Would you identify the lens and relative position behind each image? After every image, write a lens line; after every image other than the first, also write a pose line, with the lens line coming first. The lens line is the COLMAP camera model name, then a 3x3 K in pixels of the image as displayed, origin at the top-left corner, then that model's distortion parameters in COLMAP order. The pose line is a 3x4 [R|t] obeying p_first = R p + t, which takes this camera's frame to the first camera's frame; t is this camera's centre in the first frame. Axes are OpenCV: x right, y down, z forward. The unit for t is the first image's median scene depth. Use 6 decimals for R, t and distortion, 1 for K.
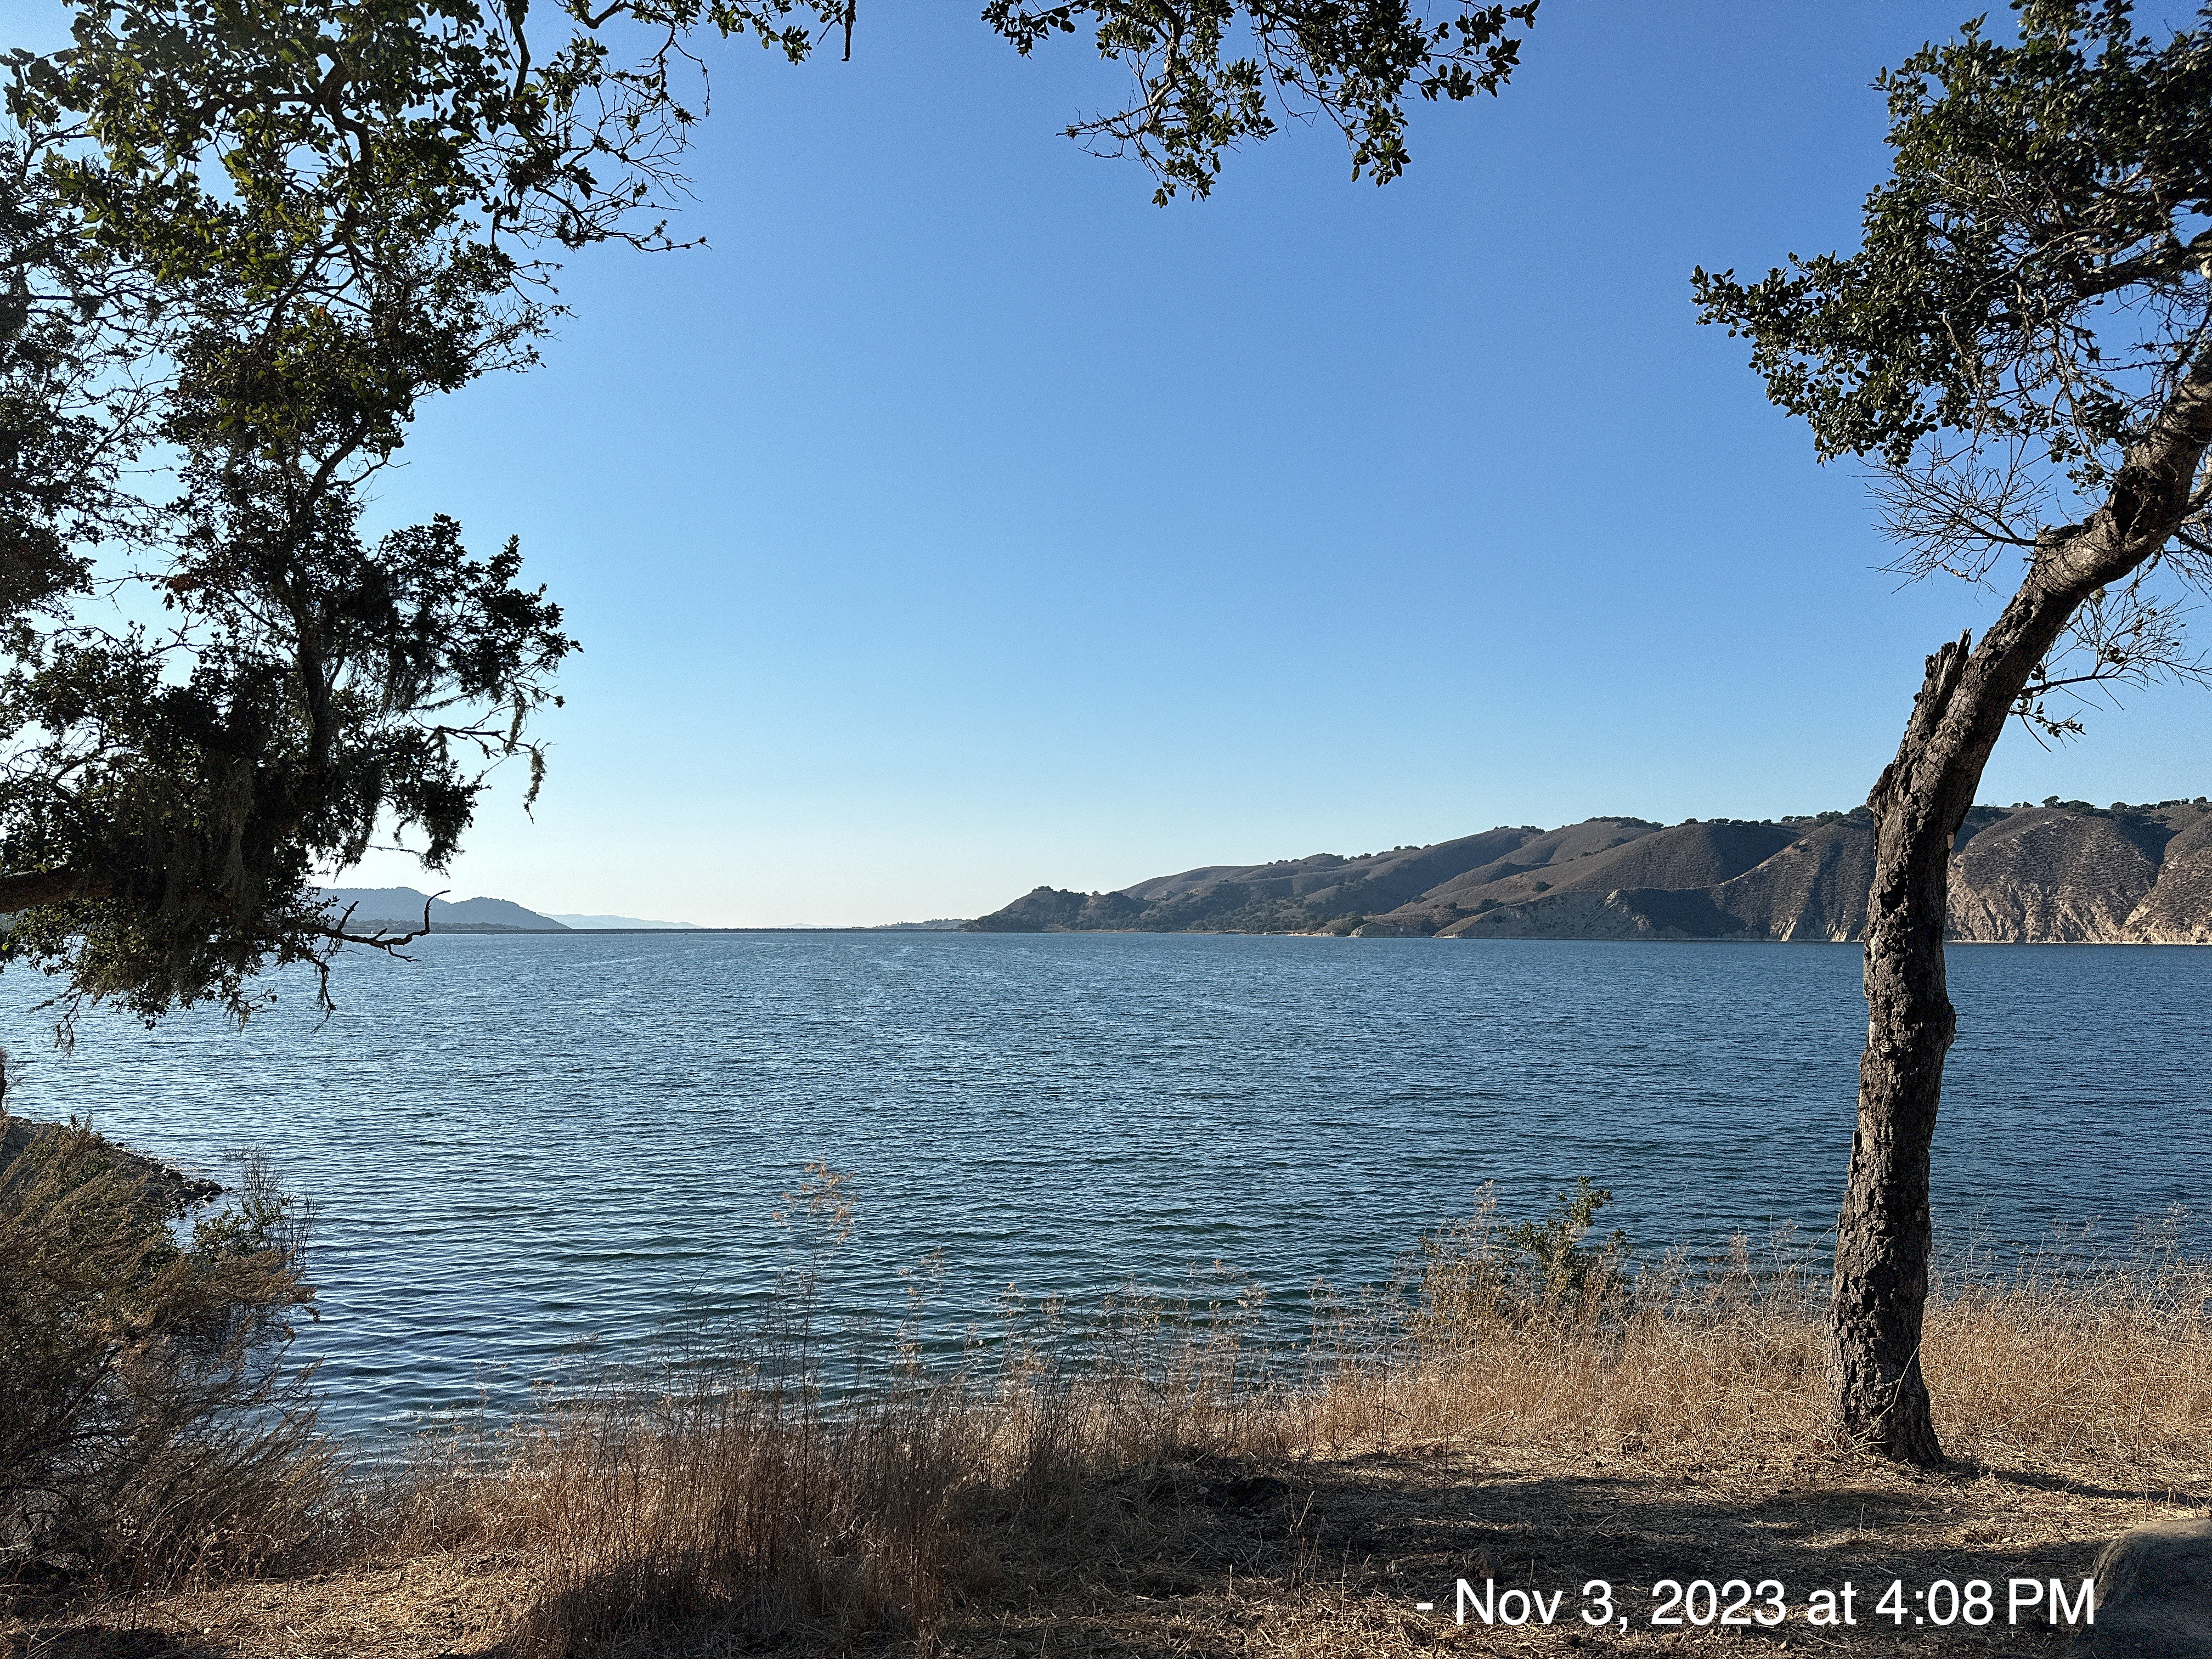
lens RADIAL K [[1538.7, 0, 1108.4], [0, 1538.7, 837.7], [0, 0, 1]] dist [0.000299, -0.003399]
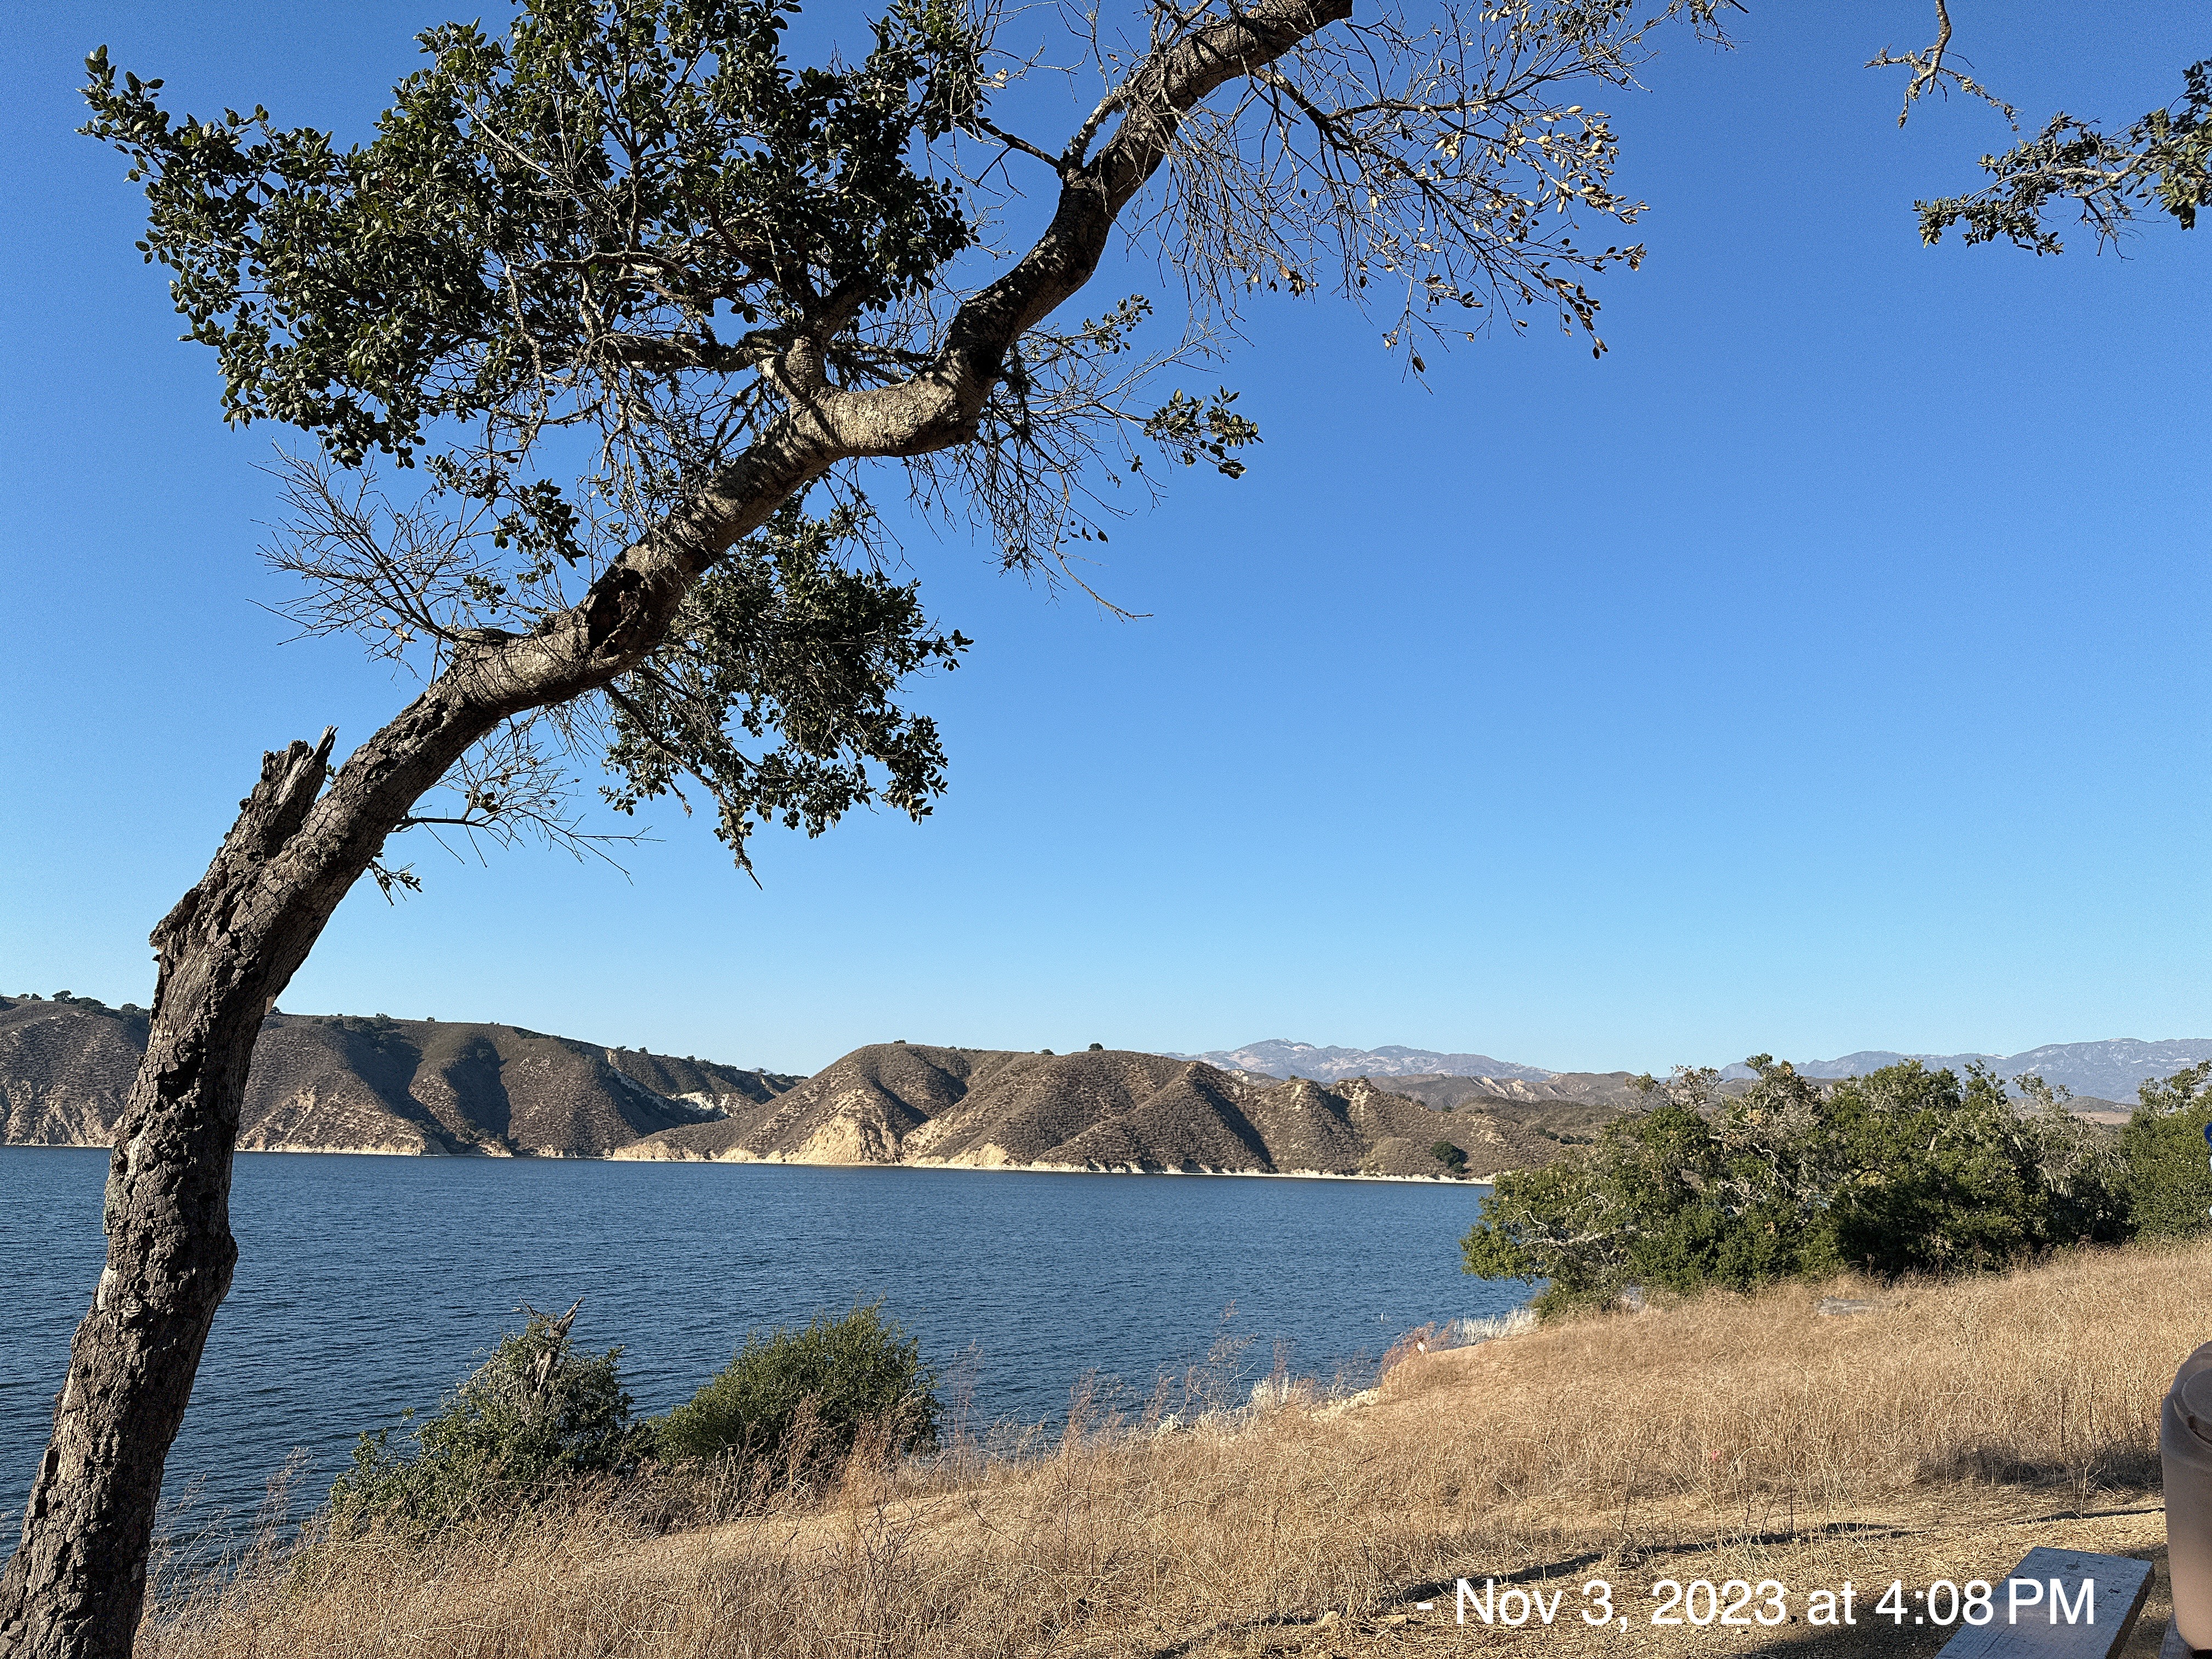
lens RADIAL K [[1538.7, 0, 1108.4], [0, 1538.7, 837.7], [0, 0, 1]] dist [0.000299, -0.003399]
pose [[0.406919, 0.193863, 0.892656, 0.050065], [-0.076800, 0.981021, -0.178045, 0.023491], [-0.910230, 0.003894, 0.414084, 0.347972]]
